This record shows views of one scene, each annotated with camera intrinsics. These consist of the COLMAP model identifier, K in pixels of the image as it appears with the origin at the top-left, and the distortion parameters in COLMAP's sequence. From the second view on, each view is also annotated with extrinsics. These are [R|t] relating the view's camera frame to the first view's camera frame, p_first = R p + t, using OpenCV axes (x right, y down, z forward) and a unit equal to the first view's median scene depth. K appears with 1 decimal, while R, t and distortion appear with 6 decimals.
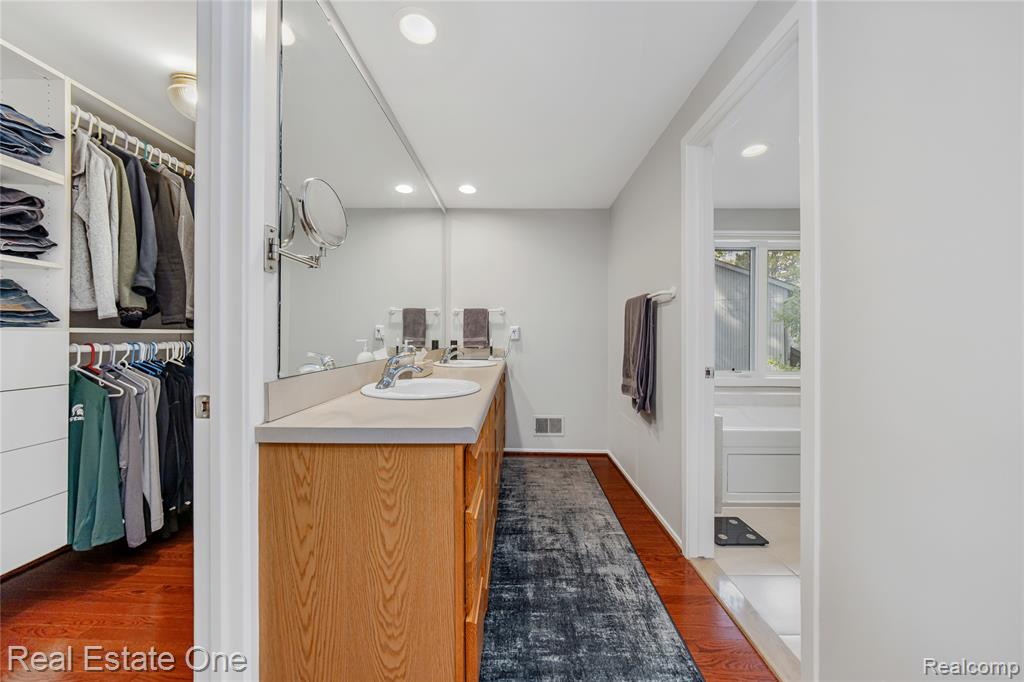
lens RADIAL K [[352.6, 0, 515.2], [0, 352.6, 337.3], [0, 0, 1]] dist [-0.007867, -0.000036]
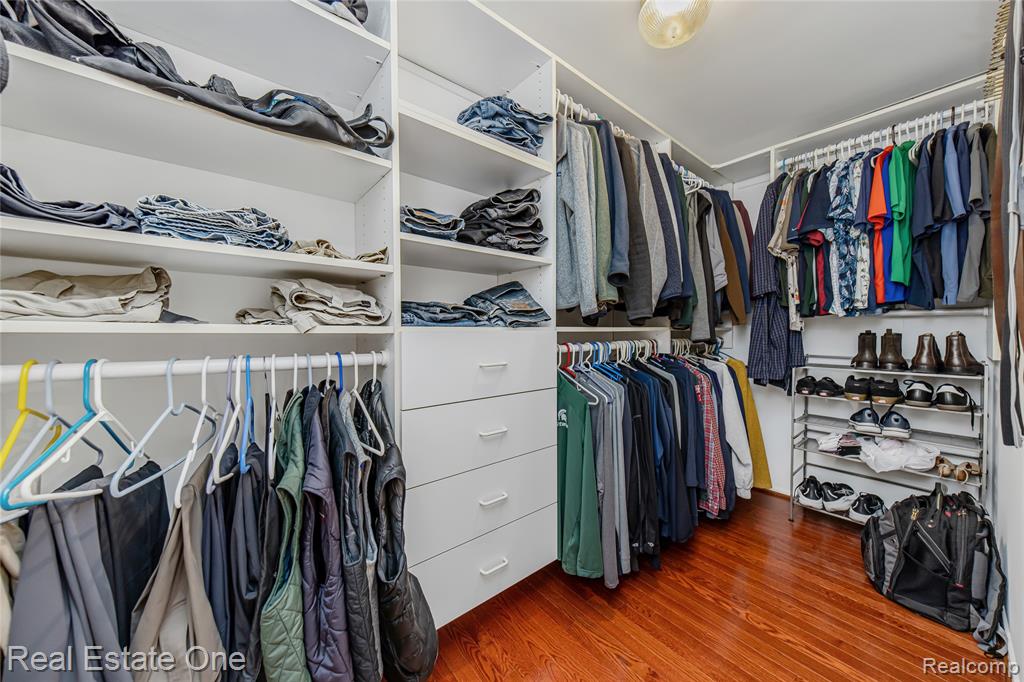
lens RADIAL K [[352.6, 0, 515.2], [0, 352.6, 337.3], [0, 0, 1]] dist [-0.007867, -0.000036]
pose [[0.633120, 0.001802, -0.774052, -0.477845], [0.008914, 0.999914, 0.009619, -0.006807], [0.774003, -0.012990, 0.633049, 0.243616]]
